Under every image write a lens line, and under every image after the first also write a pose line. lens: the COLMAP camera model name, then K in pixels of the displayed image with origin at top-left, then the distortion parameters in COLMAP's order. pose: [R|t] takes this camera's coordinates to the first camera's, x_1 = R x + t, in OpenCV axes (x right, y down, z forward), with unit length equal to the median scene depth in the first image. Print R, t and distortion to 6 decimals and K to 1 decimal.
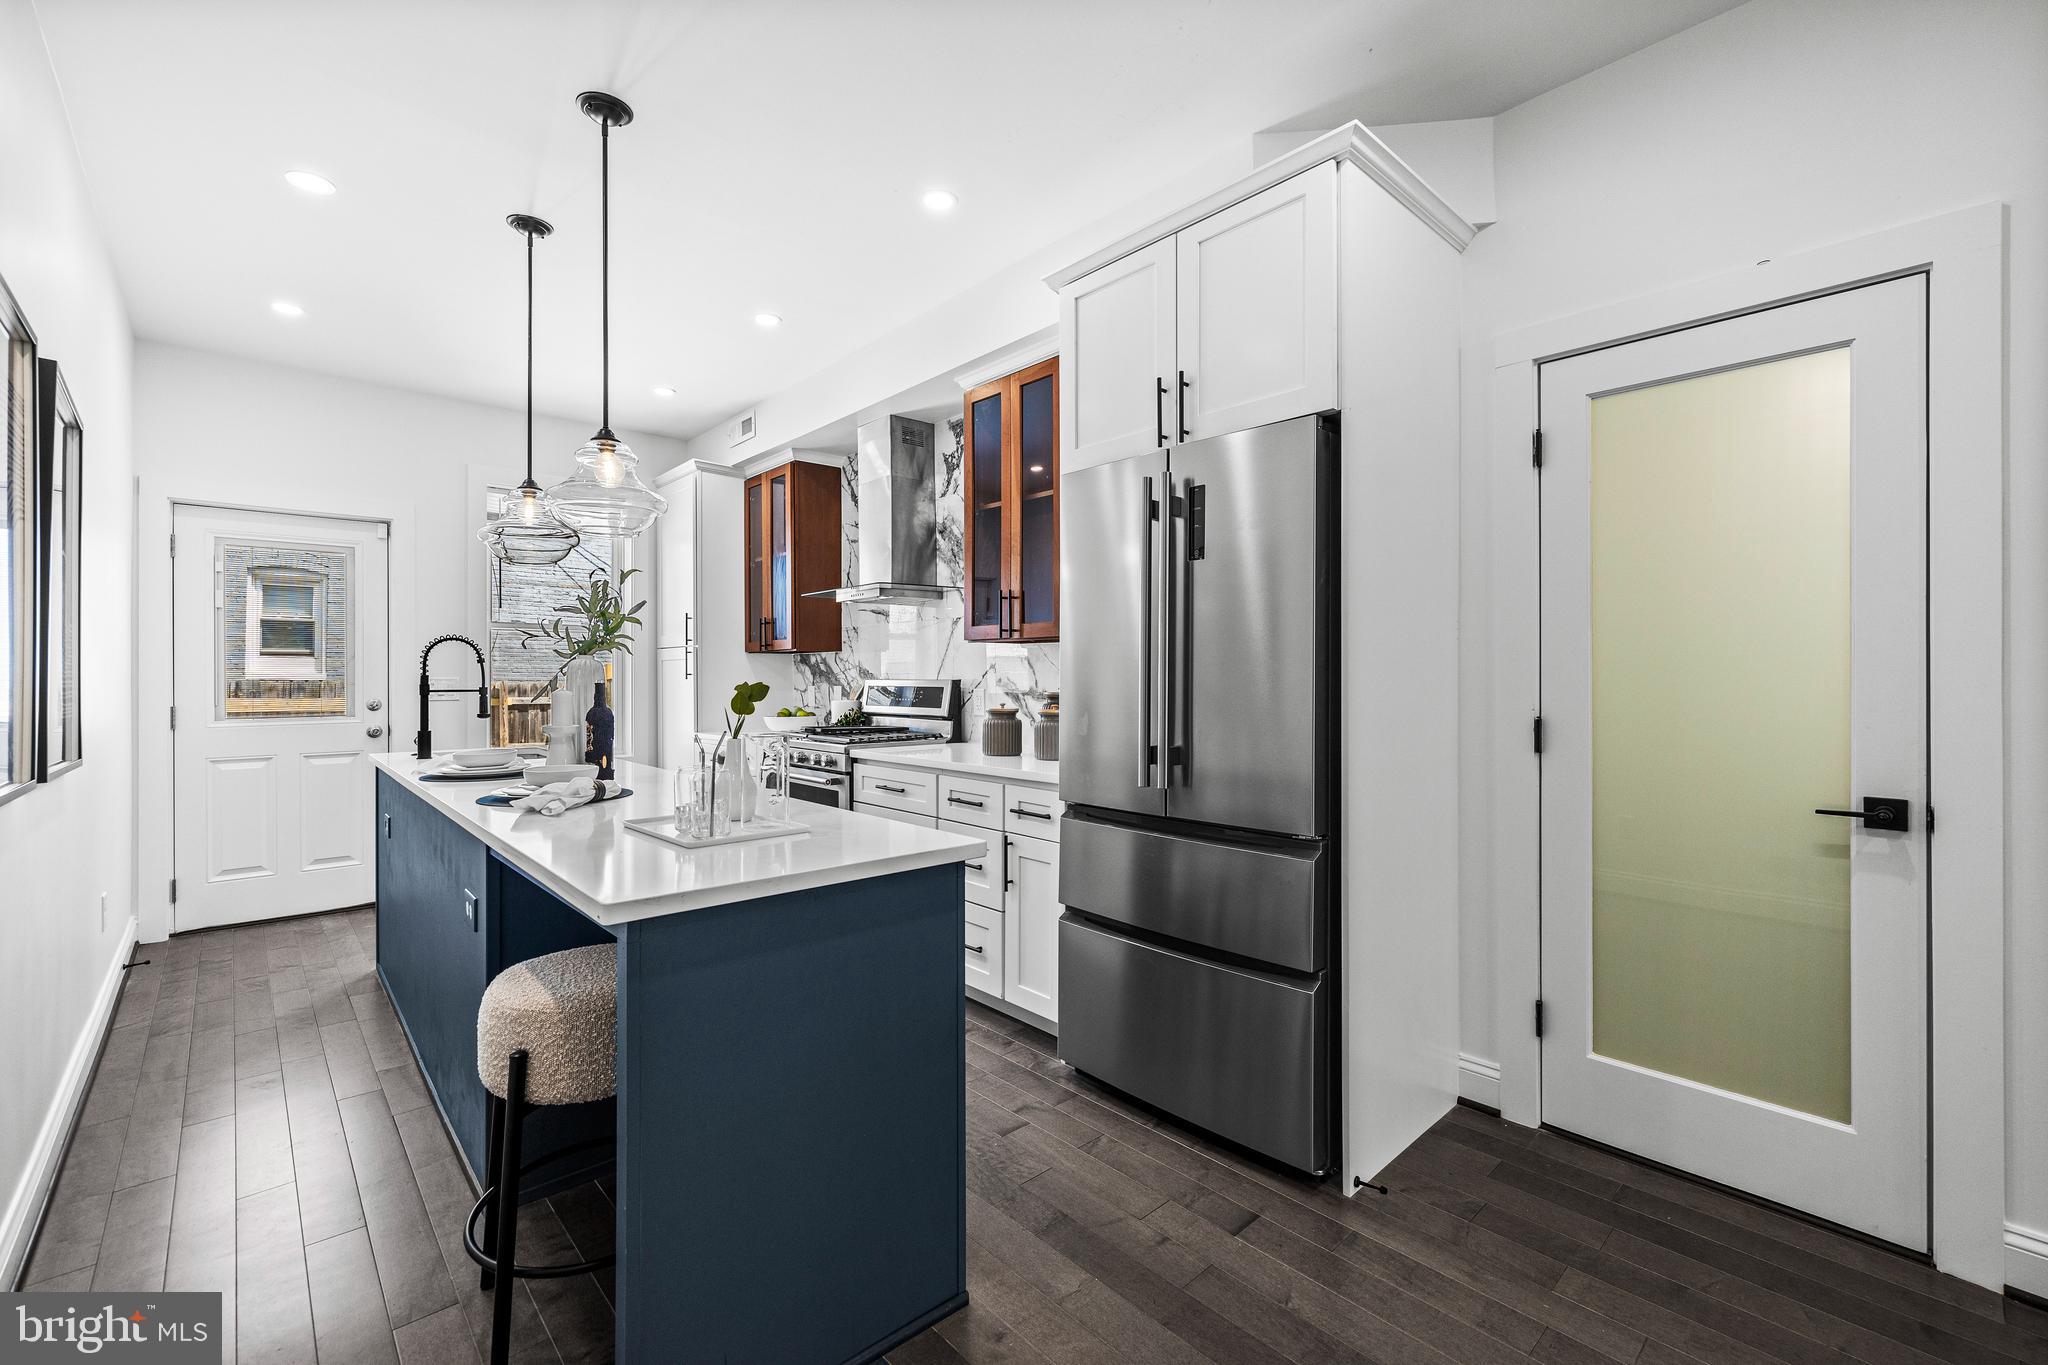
lens RADIAL K [[856.7, 0, 1022.9], [0, 856.7, 675.4], [0, 0, 1]] dist [0.000930, 0.000159]
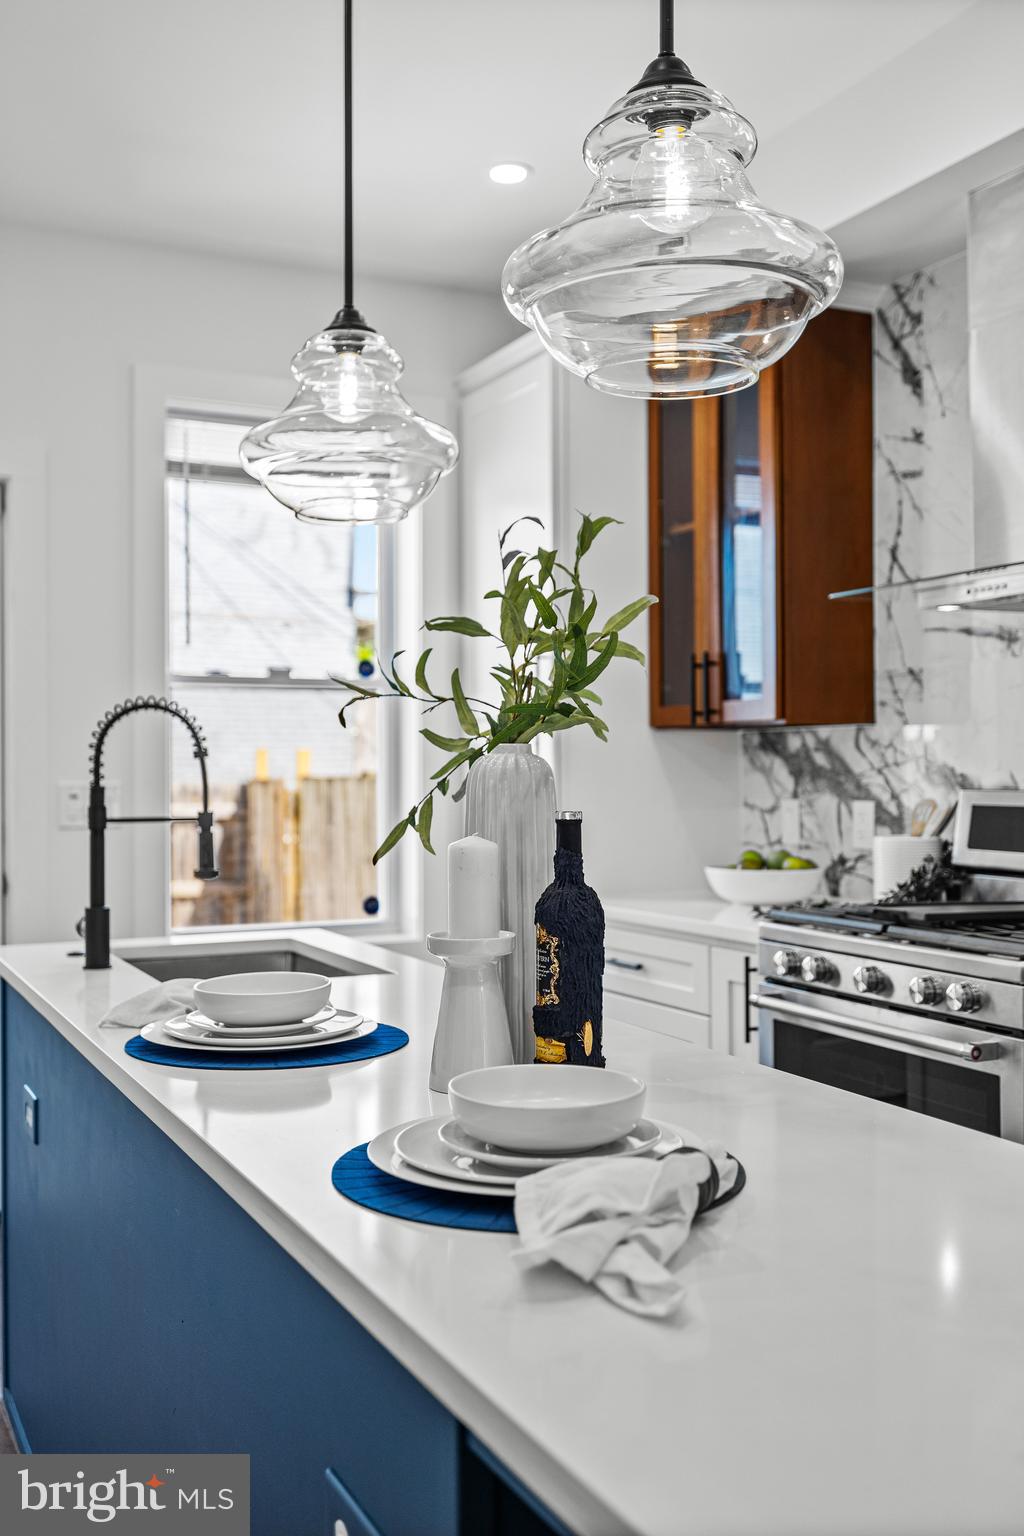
lens RADIAL K [[1504.8, 0, 512.0], [0, 1504.8, 768.0], [0, 0, 1]] dist [-0.013897, -0.005514]
pose [[0.959760, -0.001511, -0.280818, -0.176331], [0.002291, 0.999994, 0.002449, -0.007588], [0.280813, -0.002994, 0.959758, 0.198256]]
